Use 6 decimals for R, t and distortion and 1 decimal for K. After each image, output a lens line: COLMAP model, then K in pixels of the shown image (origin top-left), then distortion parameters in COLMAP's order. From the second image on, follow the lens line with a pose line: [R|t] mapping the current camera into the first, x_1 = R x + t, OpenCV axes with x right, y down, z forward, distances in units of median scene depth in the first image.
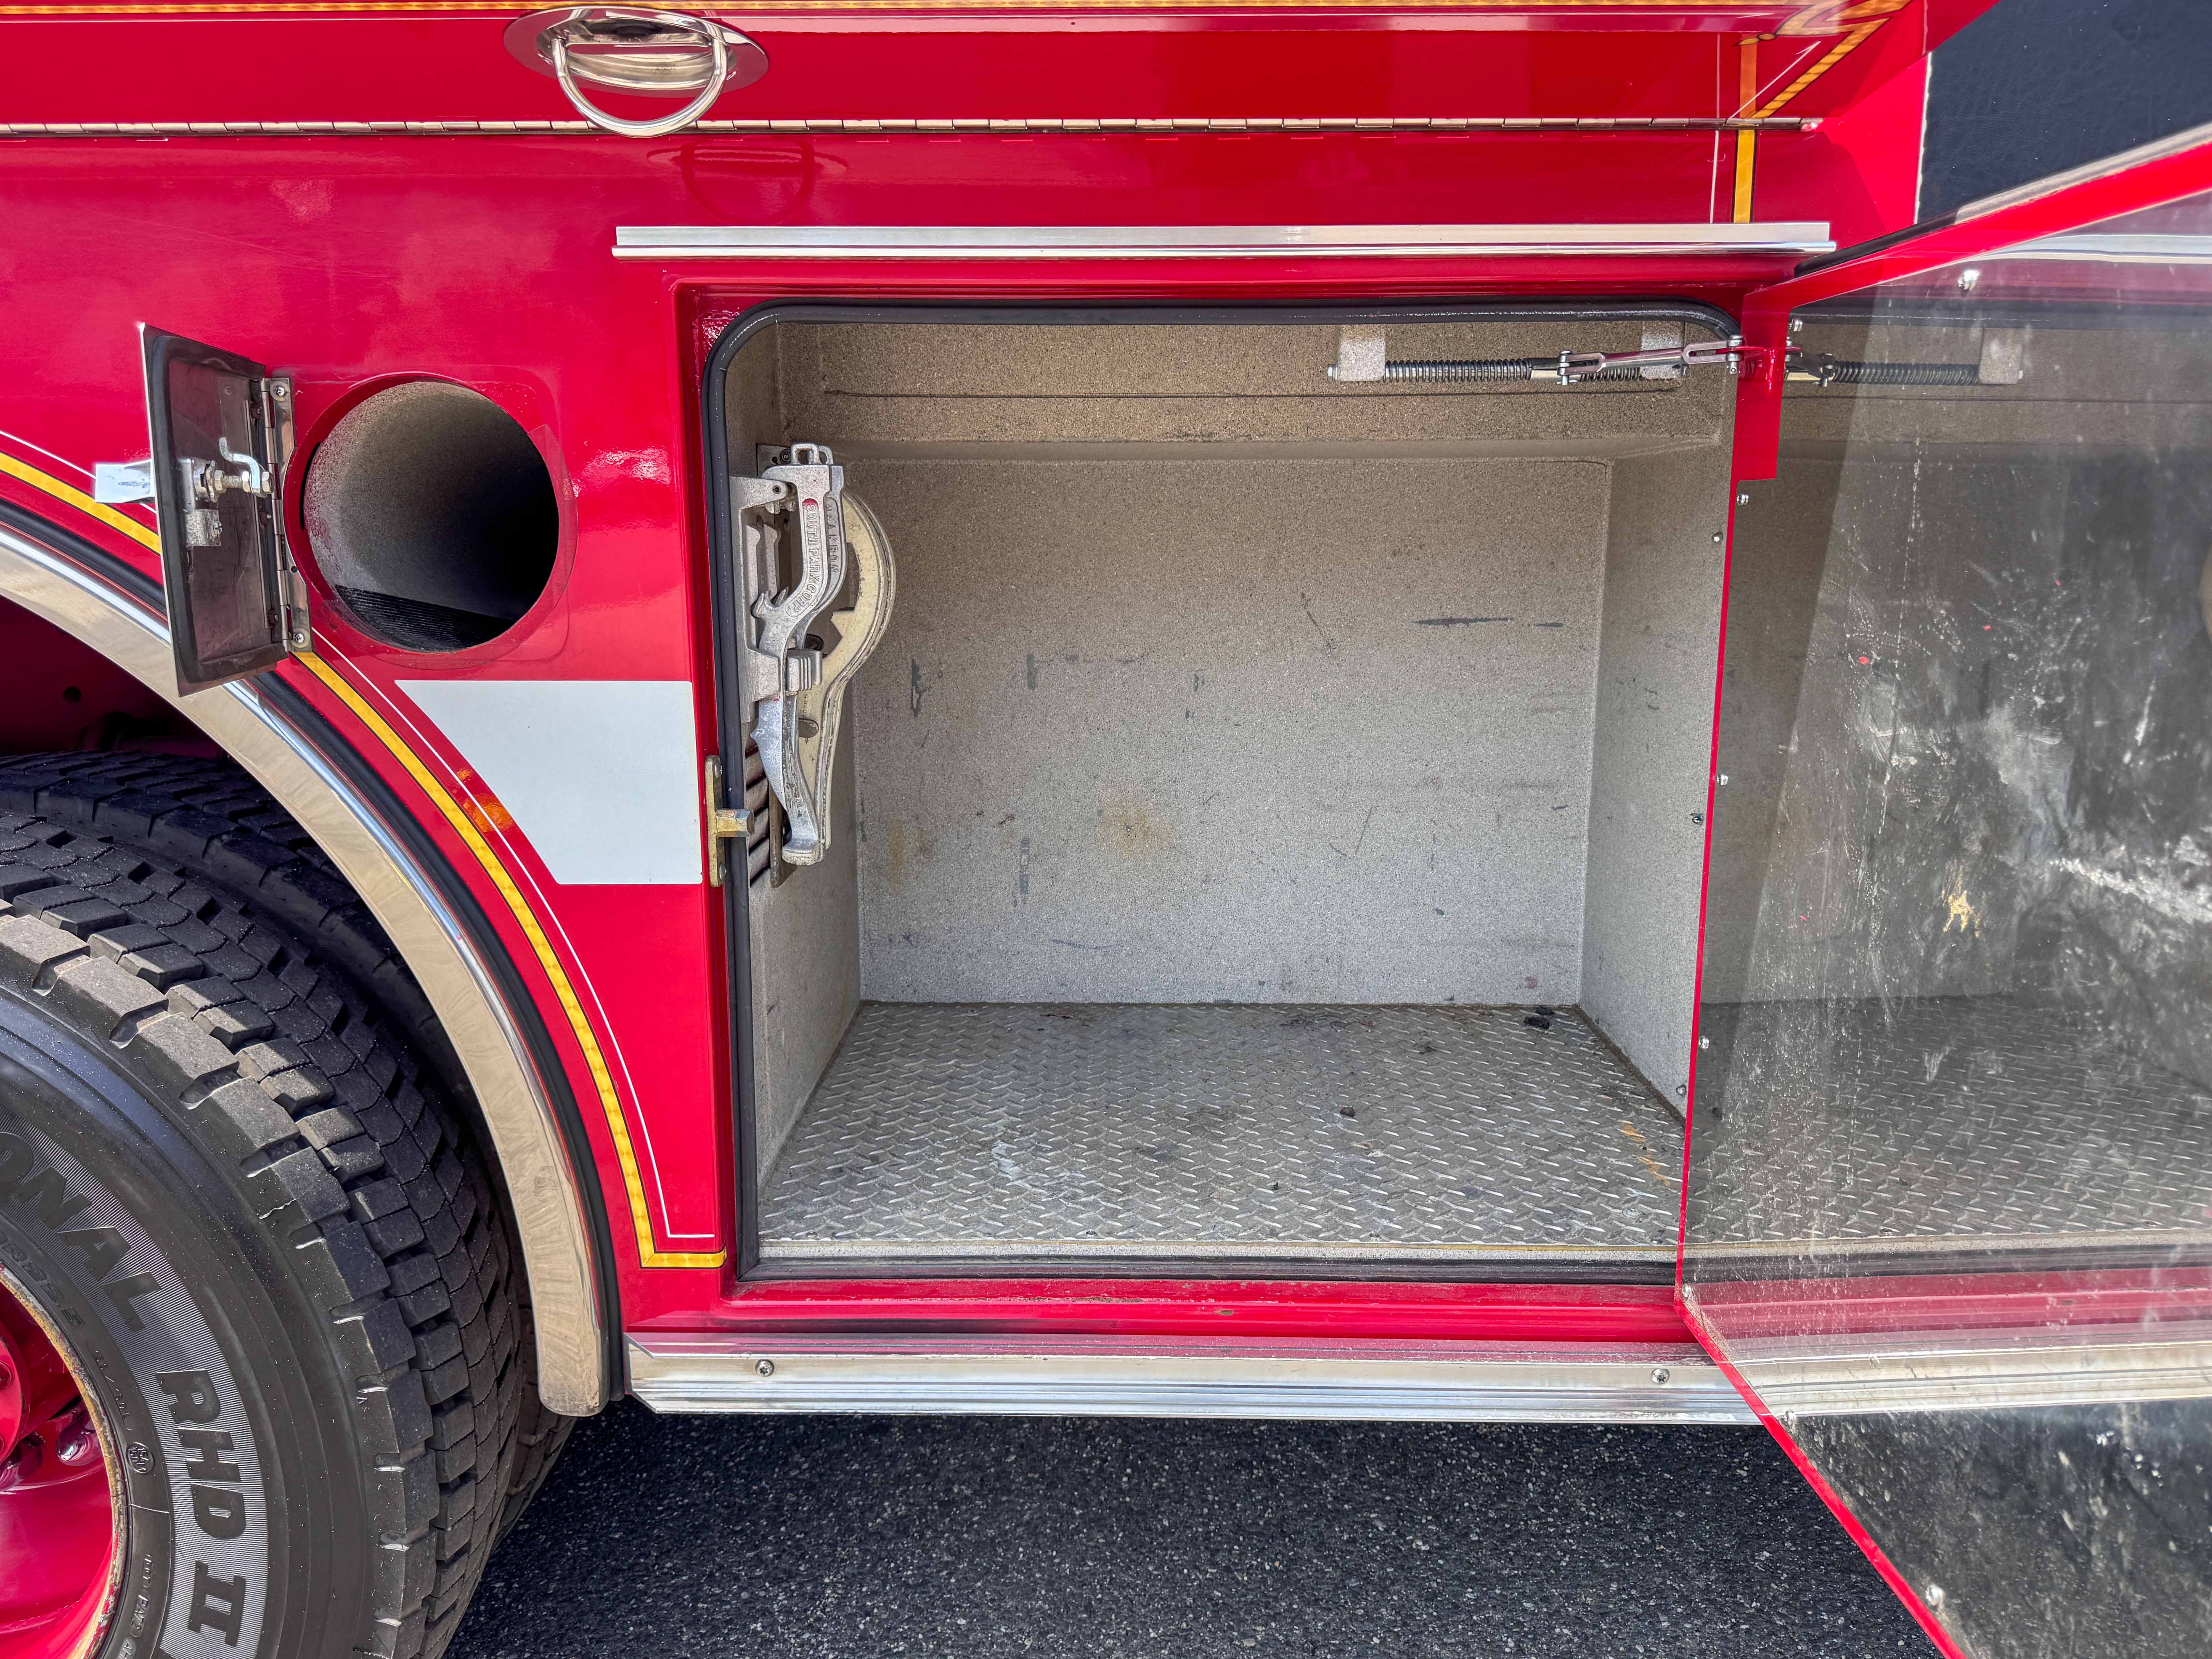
lens RADIAL K [[1542.5, 0, 1114.4], [0, 1542.5, 828.2], [0, 0, 1]] dist [0.120175, -0.201930]
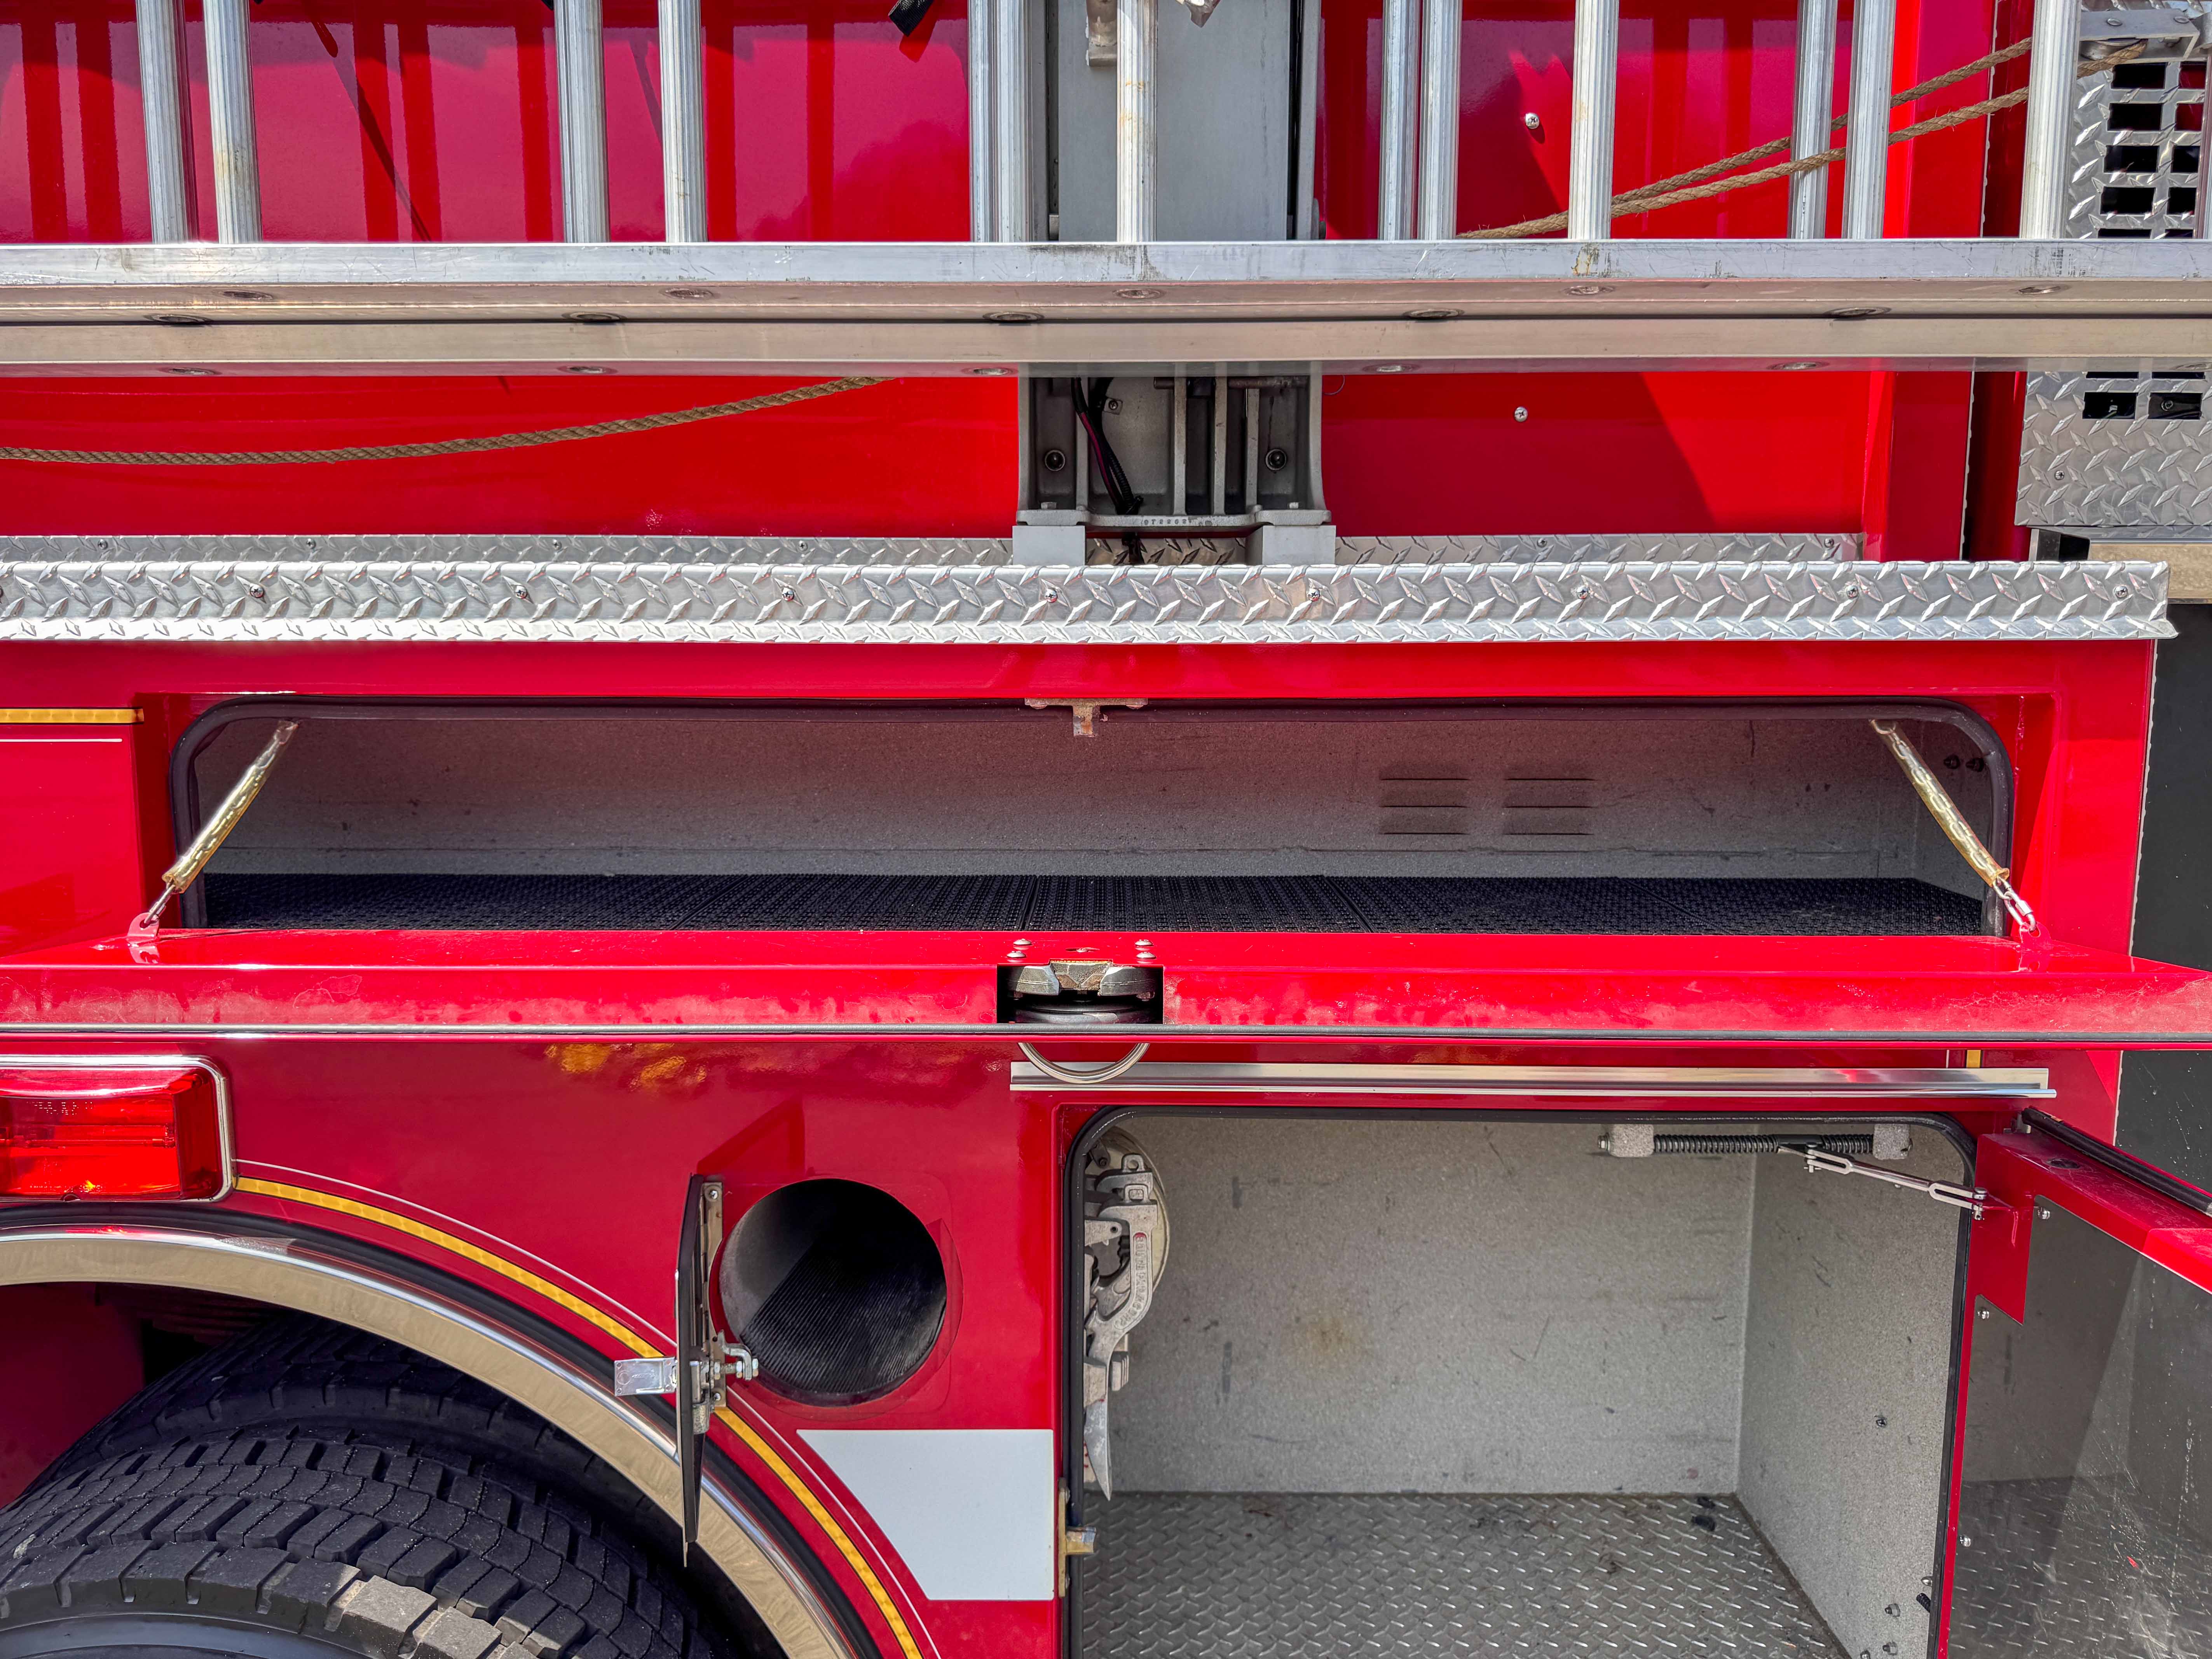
lens RADIAL K [[1504.7, 0, 1106.0], [0, 1504.7, 829.5], [0, 0, 1]] dist [0.040228, -0.092768]
pose [[0.999993, 0.001334, 0.003375, -0.148927], [-0.001125, 0.998119, -0.061289, -0.289907], [-0.003450, 0.061285, 0.998114, -0.078903]]
